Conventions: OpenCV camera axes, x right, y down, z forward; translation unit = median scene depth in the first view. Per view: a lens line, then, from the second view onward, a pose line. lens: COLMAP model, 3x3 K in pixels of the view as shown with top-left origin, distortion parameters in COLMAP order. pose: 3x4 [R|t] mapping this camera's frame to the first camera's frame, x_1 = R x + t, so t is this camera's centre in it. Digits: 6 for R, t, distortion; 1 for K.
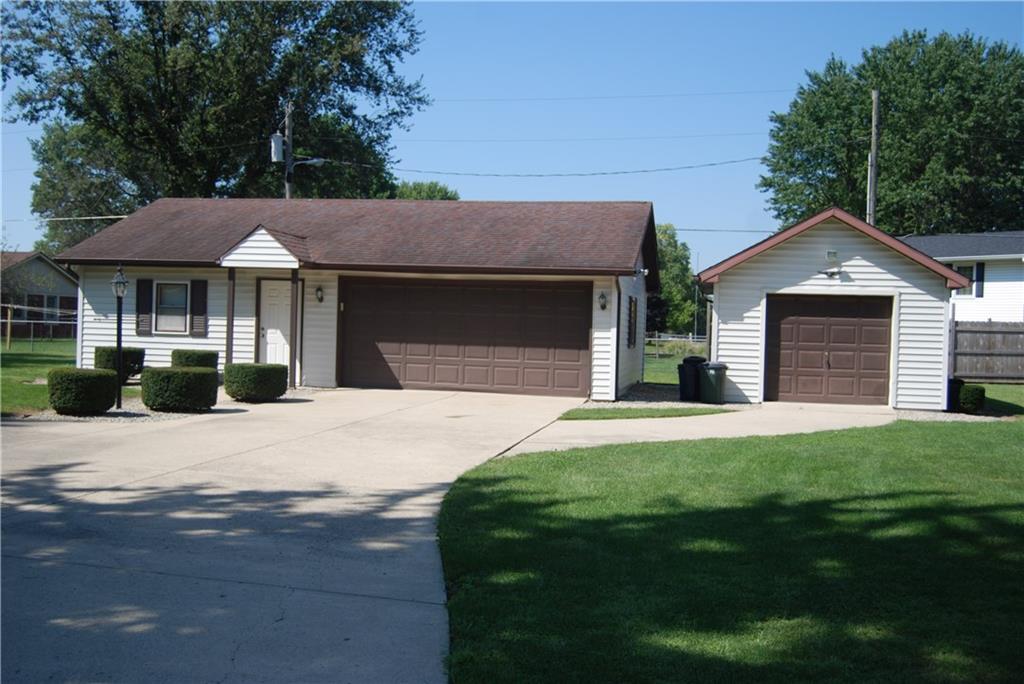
lens RADIAL K [[1091.2, 0, 506.9], [0, 1091.2, 342.7], [0, 0, 1]] dist [-0.037453, 0.000000]
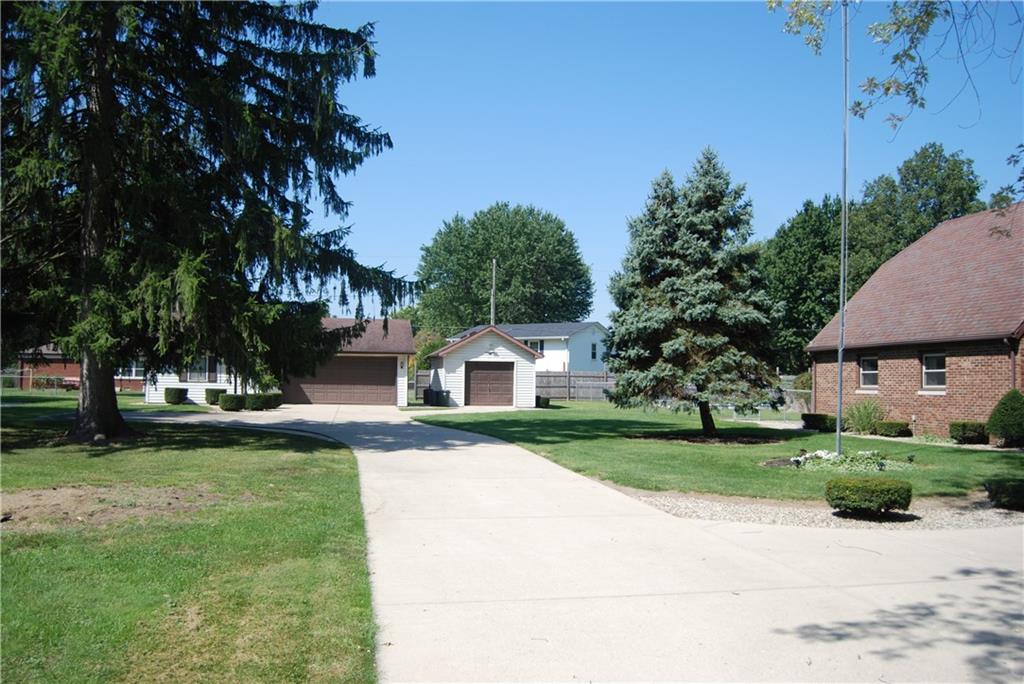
lens RADIAL K [[869.5, 0, 504.4], [0, 869.5, 342.4], [0, 0, 1]] dist [-0.012620, -0.000858]
pose [[0.929610, 0.002593, 0.368536, -0.379315], [0.016358, 0.998699, -0.048289, 0.007712], [-0.368182, 0.050918, 0.928358, -0.800951]]
